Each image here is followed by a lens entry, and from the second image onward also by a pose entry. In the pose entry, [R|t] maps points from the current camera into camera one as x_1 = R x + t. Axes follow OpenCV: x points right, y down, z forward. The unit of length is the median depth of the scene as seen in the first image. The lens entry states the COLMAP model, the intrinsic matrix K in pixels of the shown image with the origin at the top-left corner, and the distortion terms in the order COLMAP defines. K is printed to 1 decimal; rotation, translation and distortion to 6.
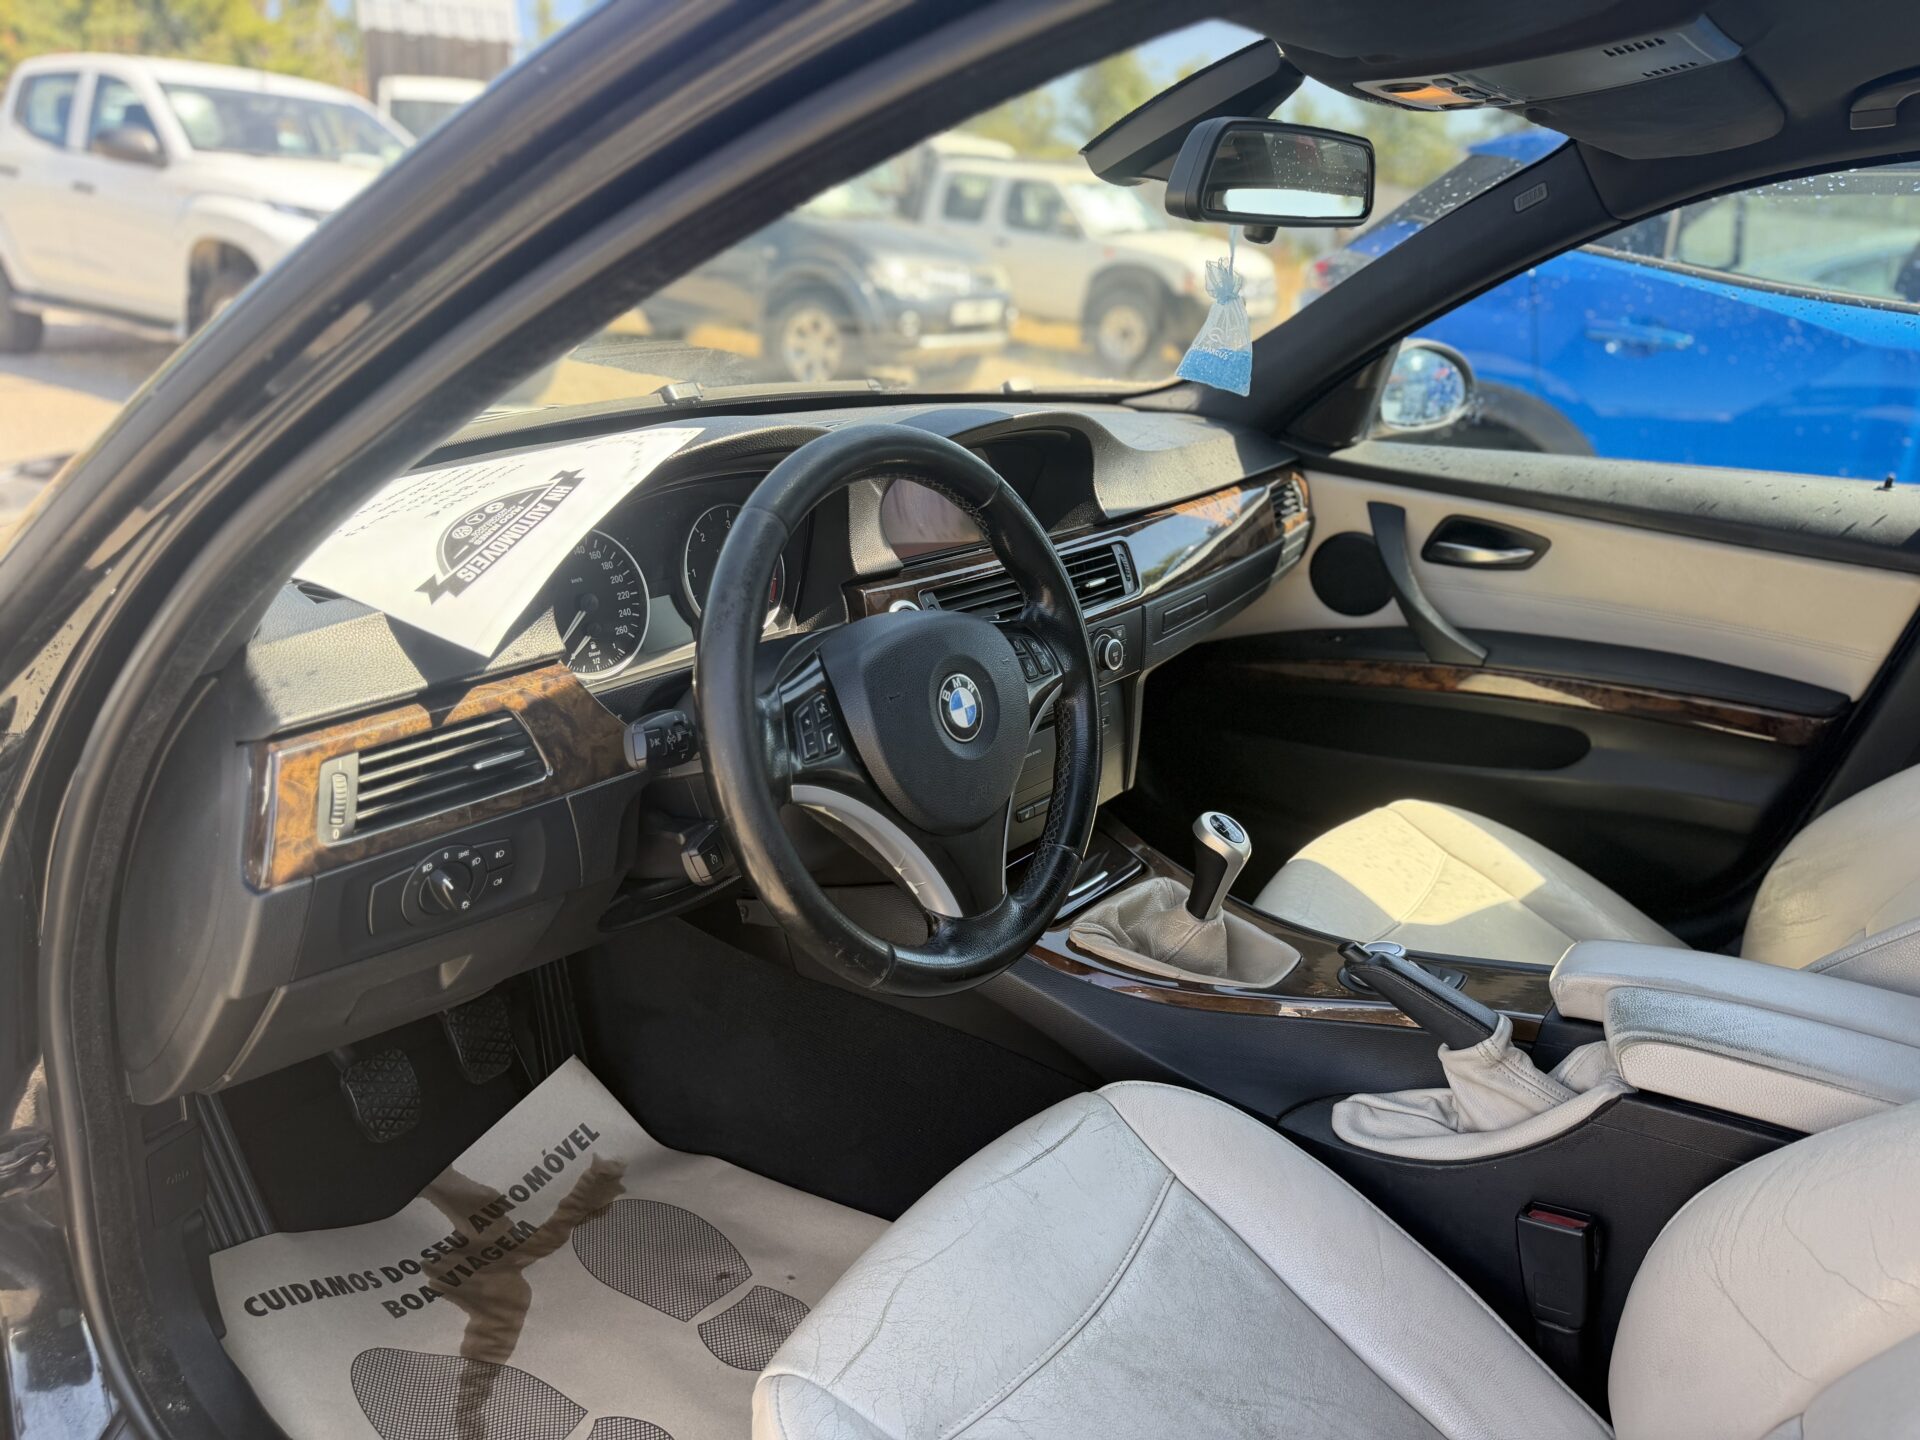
lens RADIAL K [[1315.6, 0, 960.0], [0, 1315.6, 720.0], [0, 0, 1]] dist [0.010700, 0.001305]
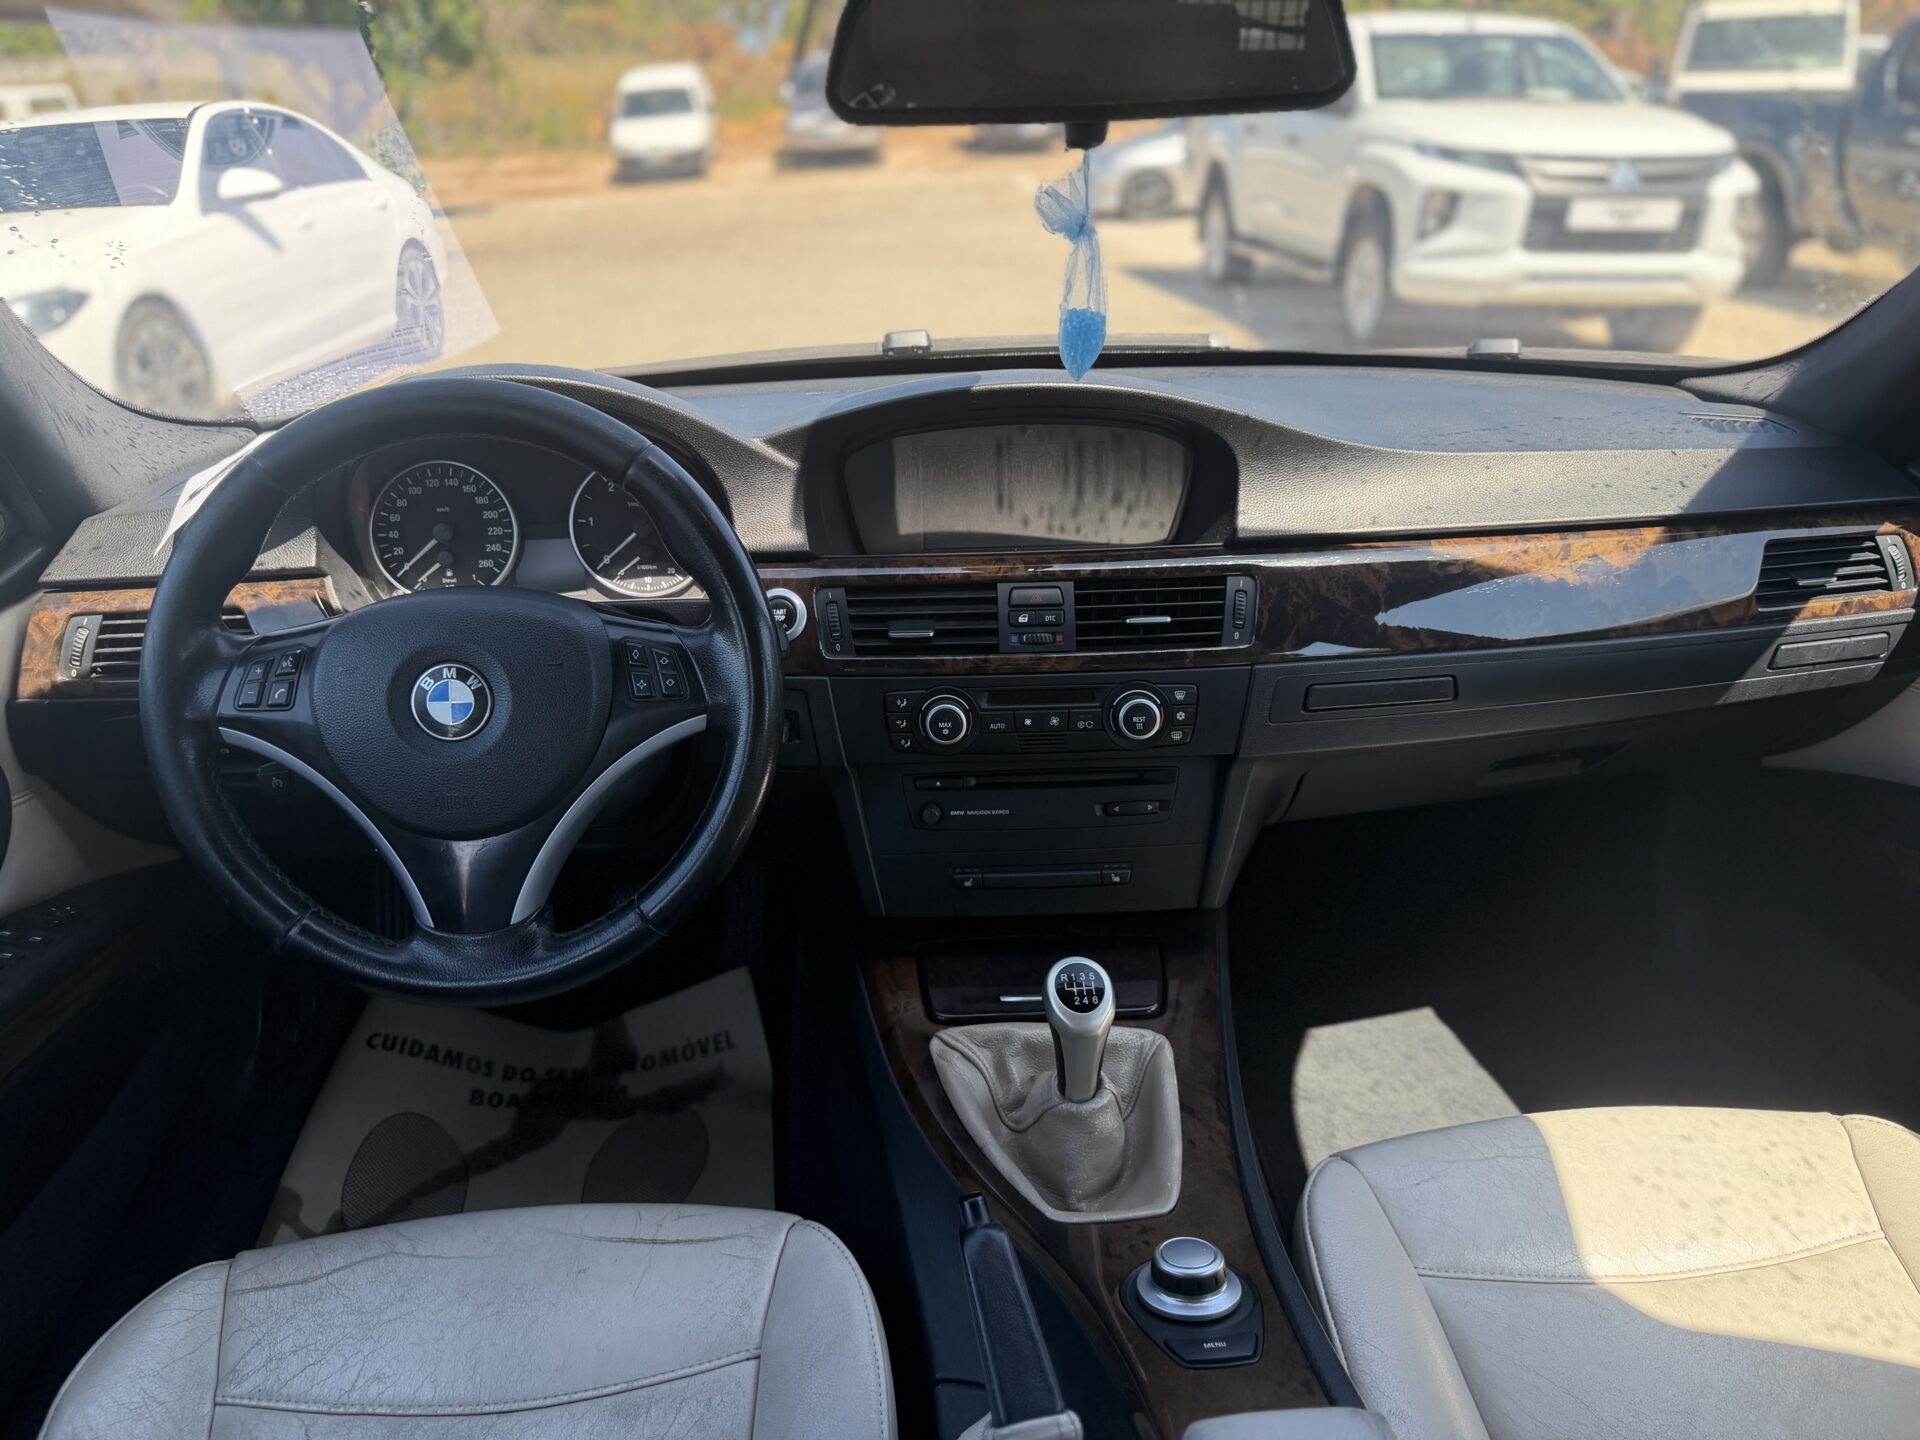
lens RADIAL K [[1315.6, 0, 960.0], [0, 1315.6, 720.0], [0, 0, 1]] dist [0.010700, 0.001305]
pose [[0.677960, 0.242411, -0.693979, 0.545163], [-0.213588, 0.968293, 0.129573, -0.119043], [0.703385, 0.060380, 0.708240, 0.388334]]
